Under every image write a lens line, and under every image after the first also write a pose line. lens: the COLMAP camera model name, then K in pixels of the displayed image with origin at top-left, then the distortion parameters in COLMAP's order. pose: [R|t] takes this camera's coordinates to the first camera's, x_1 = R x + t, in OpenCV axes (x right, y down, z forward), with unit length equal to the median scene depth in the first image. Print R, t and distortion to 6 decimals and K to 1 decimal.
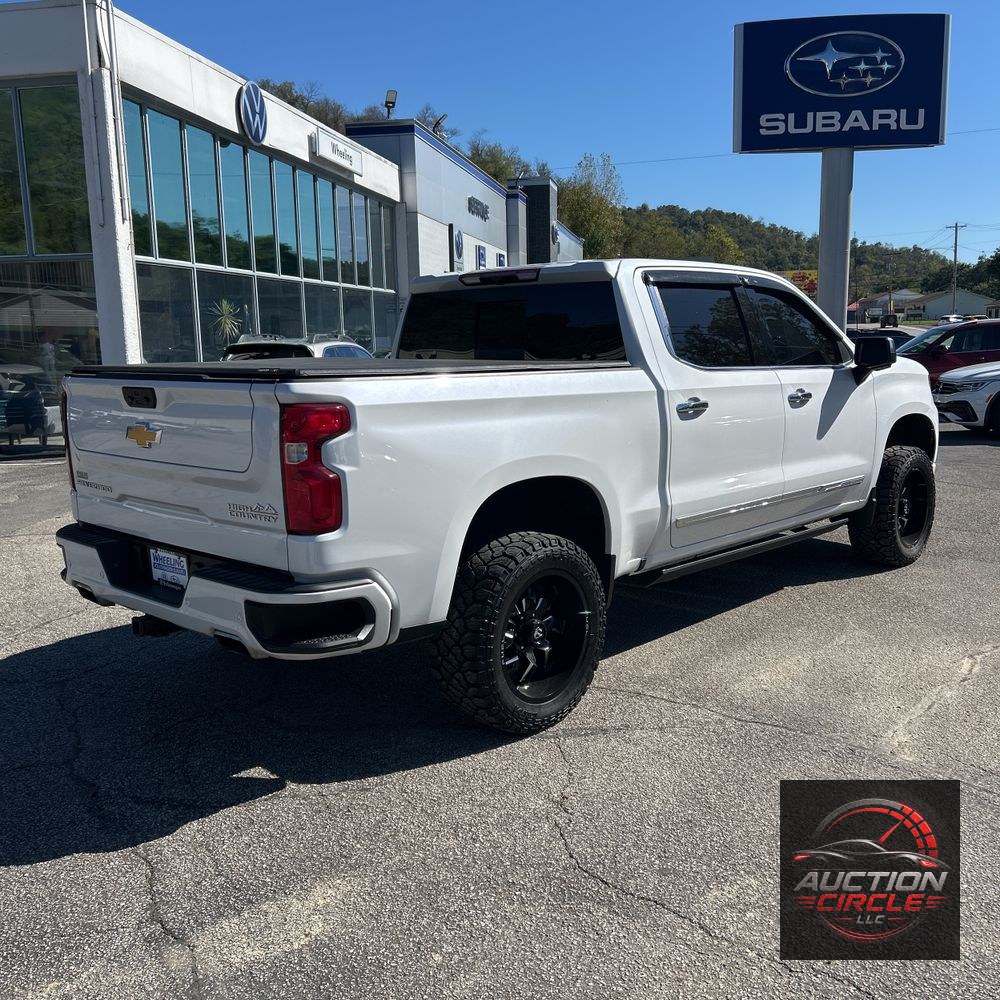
lens RADIAL K [[1061.0, 0, 524.4], [0, 1061.0, 499.4], [0, 0, 1]] dist [0.017927, 0.012642]
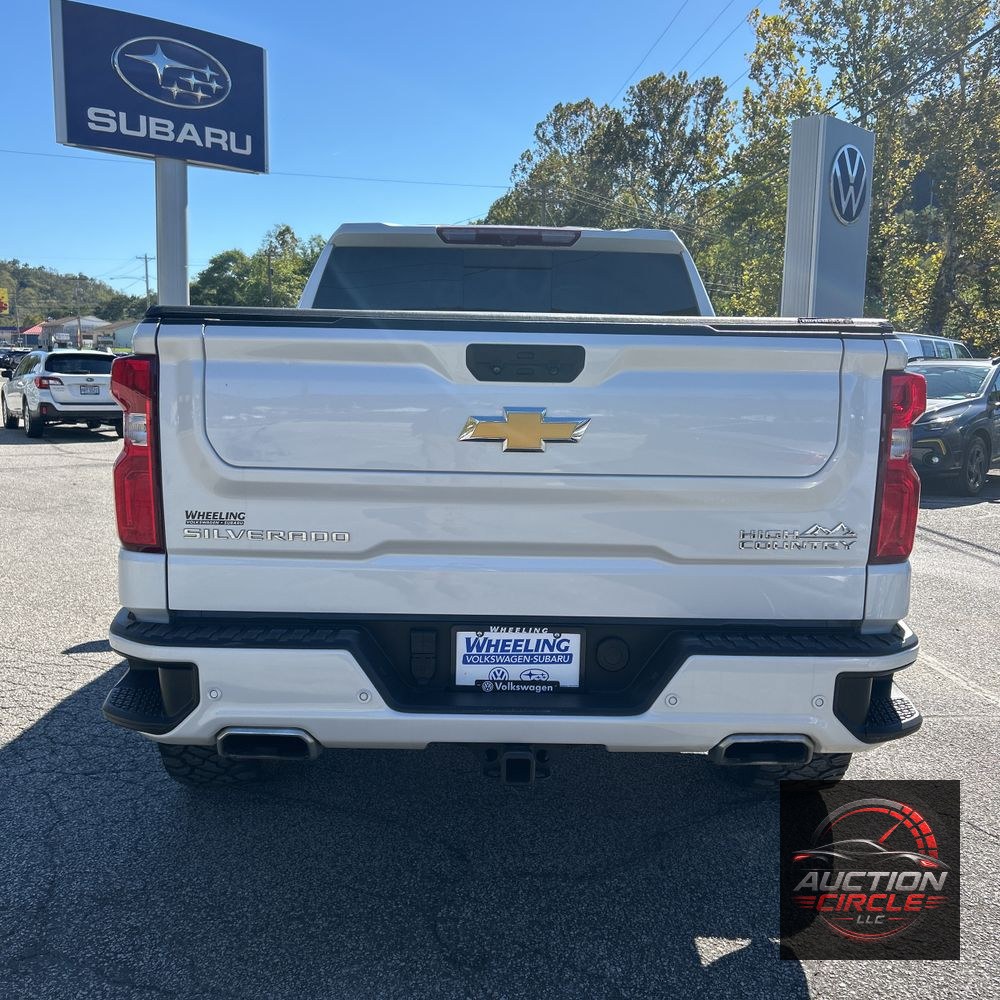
lens RADIAL K [[1038.2, 0, 500.0], [0, 1038.2, 500.0], [0, 0, 1]] dist [0.021062, 0.003428]
pose [[0.706860, -0.058223, 0.704953, -0.177391], [0.077095, 0.997011, 0.005041, -0.006089], [-0.703140, 0.050785, 0.709236, 0.144123]]
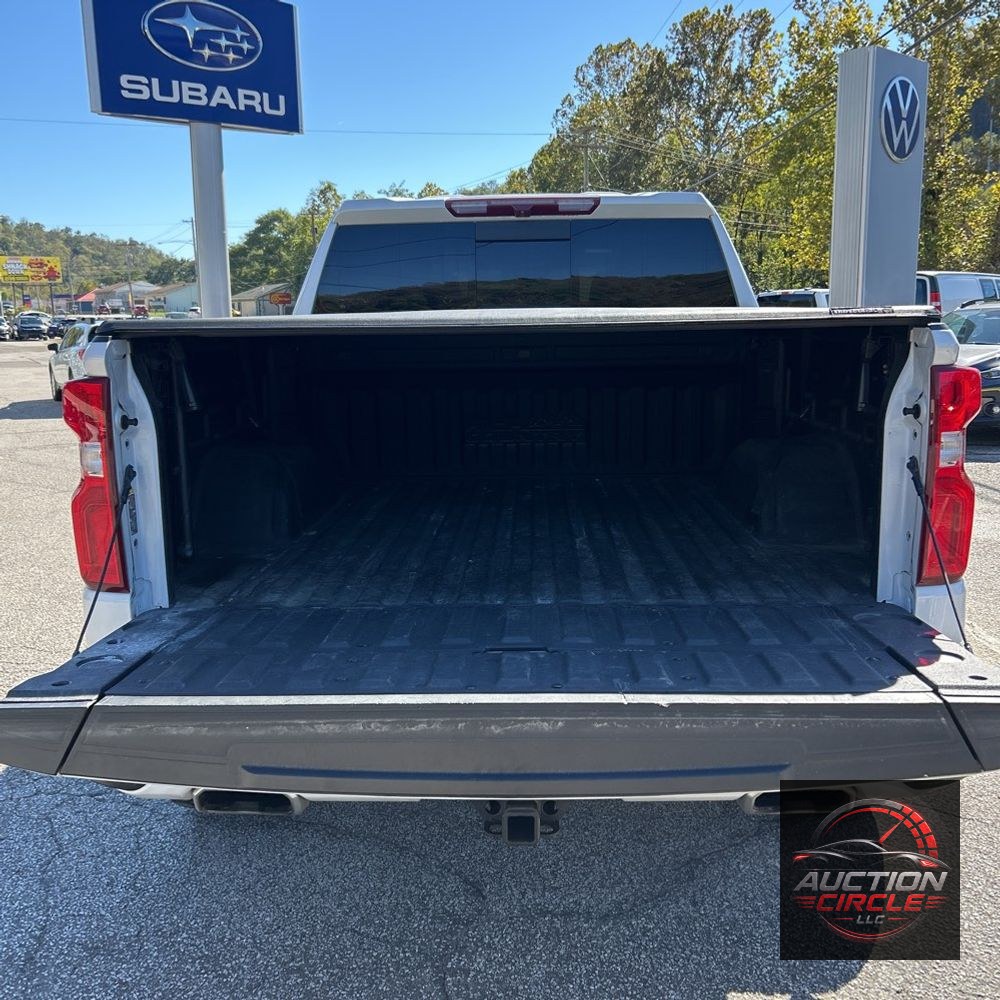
lens RADIAL K [[1032.6, 0, 500.3], [0, 1032.6, 487.9], [0, 0, 1]] dist [0.014482, 0.014255]
pose [[0.740188, -0.104583, 0.664216, -0.160876], [0.105947, 0.993631, 0.038385, -0.014308], [-0.664000, 0.041959, 0.746554, 0.149667]]
